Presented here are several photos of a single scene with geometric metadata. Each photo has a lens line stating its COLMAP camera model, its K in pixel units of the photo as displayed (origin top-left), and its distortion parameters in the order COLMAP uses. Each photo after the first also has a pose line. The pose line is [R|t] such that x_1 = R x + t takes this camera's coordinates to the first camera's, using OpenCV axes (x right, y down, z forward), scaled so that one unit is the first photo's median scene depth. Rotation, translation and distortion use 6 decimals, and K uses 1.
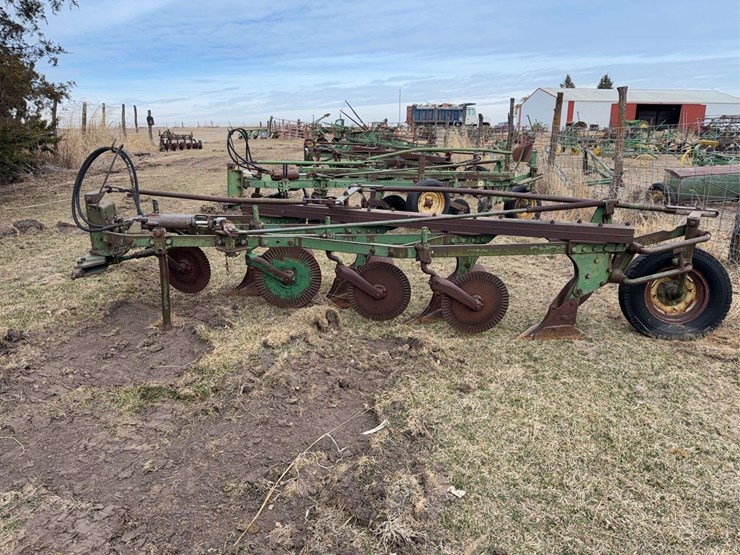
lens RADIAL K [[510.3, 0, 370.0], [0, 510.3, 277.5], [0, 0, 1]] dist [0.095153, -0.127522]
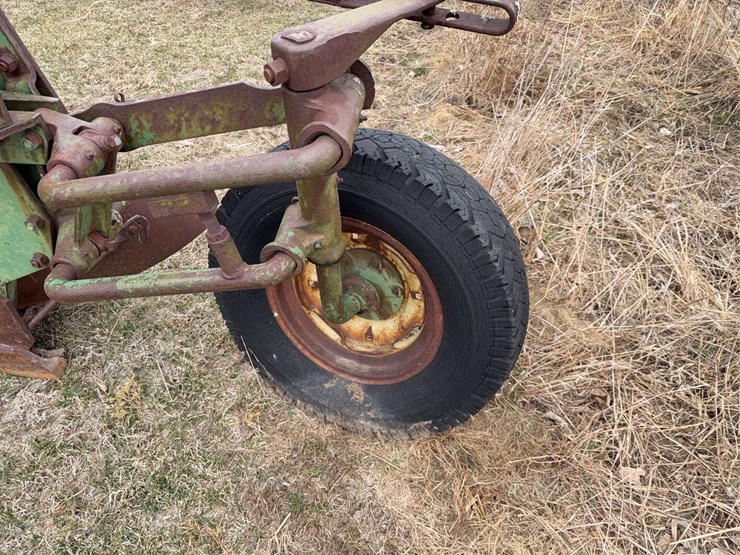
lens RADIAL K [[510.3, 0, 370.0], [0, 510.3, 277.5], [0, 0, 1]] dist [0.095153, -0.127522]
pose [[0.973091, 0.156119, -0.169472, 0.474864], [-0.071413, 0.903608, 0.422367, -0.080863], [0.219076, -0.398899, 0.890441, 0.539798]]
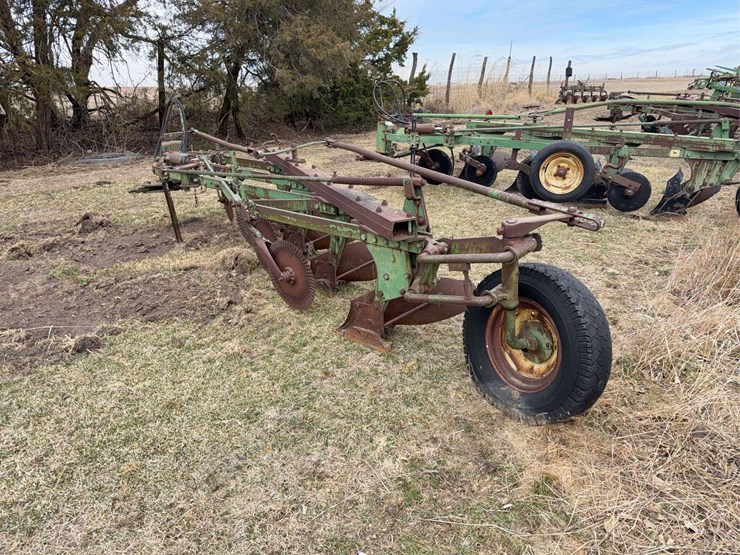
lens RADIAL K [[510.3, 0, 370.0], [0, 510.3, 277.5], [0, 0, 1]] dist [0.095153, -0.127522]
pose [[0.665935, 0.242075, -0.705641, 0.646834], [-0.182029, 0.970025, 0.160988, -0.081560], [0.723461, 0.021240, 0.690039, 0.320503]]
